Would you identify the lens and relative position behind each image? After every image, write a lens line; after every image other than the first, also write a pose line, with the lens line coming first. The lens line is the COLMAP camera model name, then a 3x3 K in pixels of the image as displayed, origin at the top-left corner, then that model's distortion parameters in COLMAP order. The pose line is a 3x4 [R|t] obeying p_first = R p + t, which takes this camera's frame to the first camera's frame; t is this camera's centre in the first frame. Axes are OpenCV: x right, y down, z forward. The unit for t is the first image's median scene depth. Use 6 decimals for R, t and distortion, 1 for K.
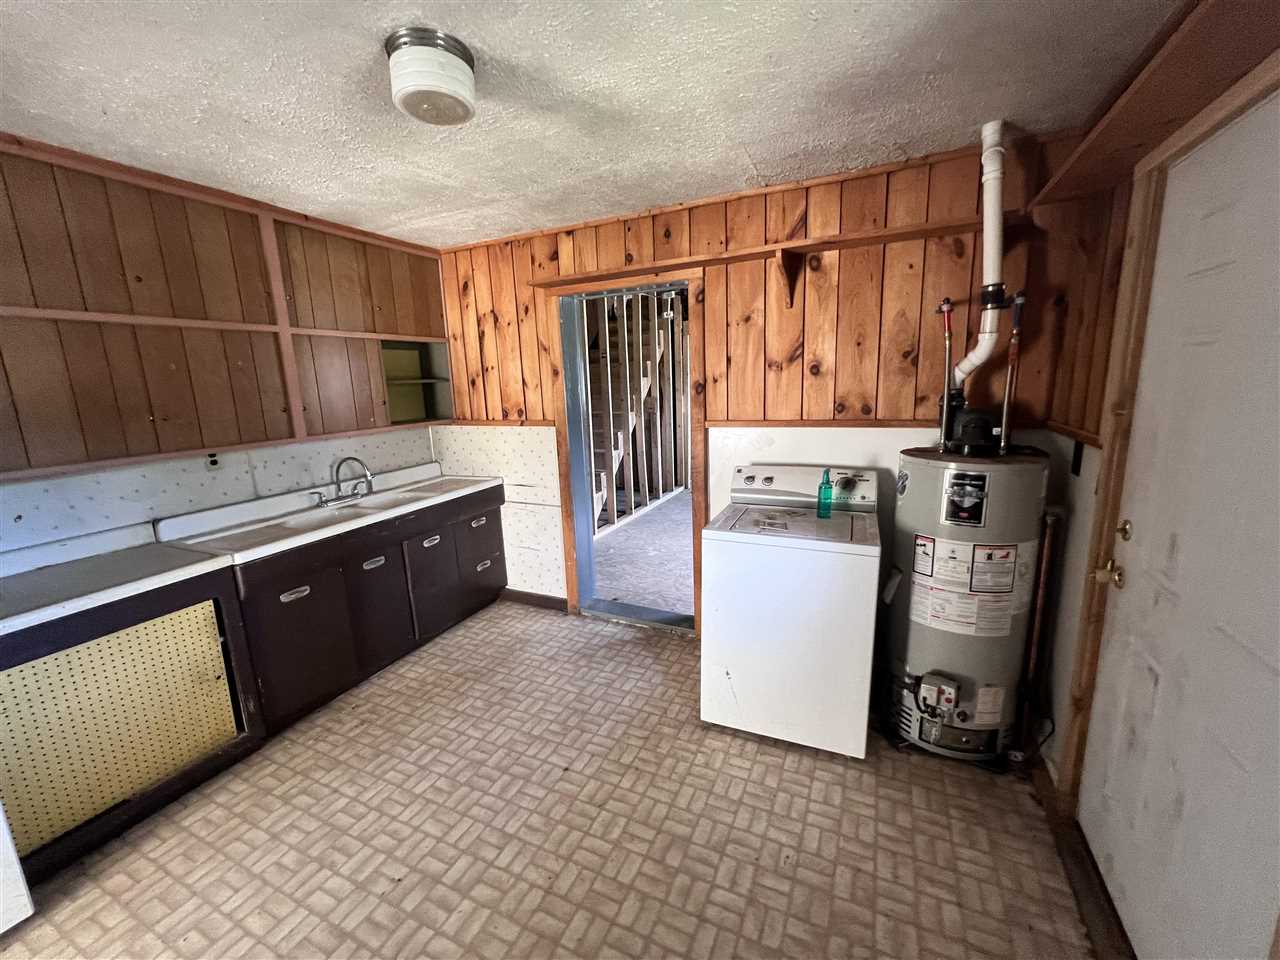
lens RADIAL K [[508.5, 0, 639.1], [0, 508.5, 477.6], [0, 0, 1]] dist [-0.000919, -0.000095]
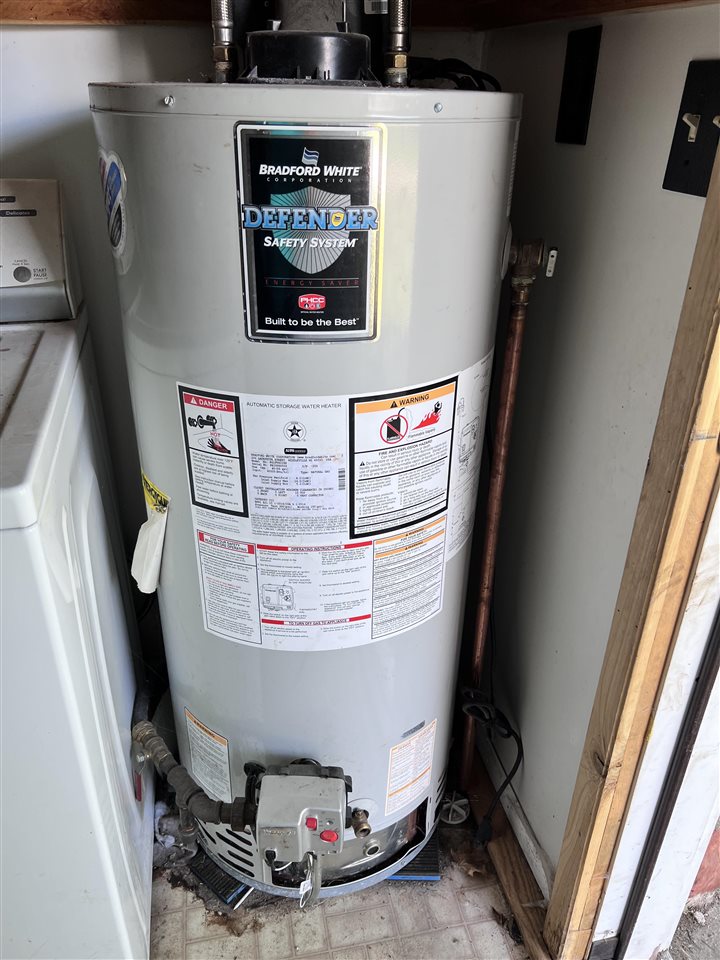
lens RADIAL K [[729.8, 0, 360.3], [0, 729.8, 481.4], [0, 0, 1]] dist [0.022371, -0.012753]
pose [[0.800155, -0.244640, 0.547635, 0.412814], [0.080790, 0.948678, 0.305750, 0.046203], [-0.594328, -0.200404, 0.778854, 0.646377]]
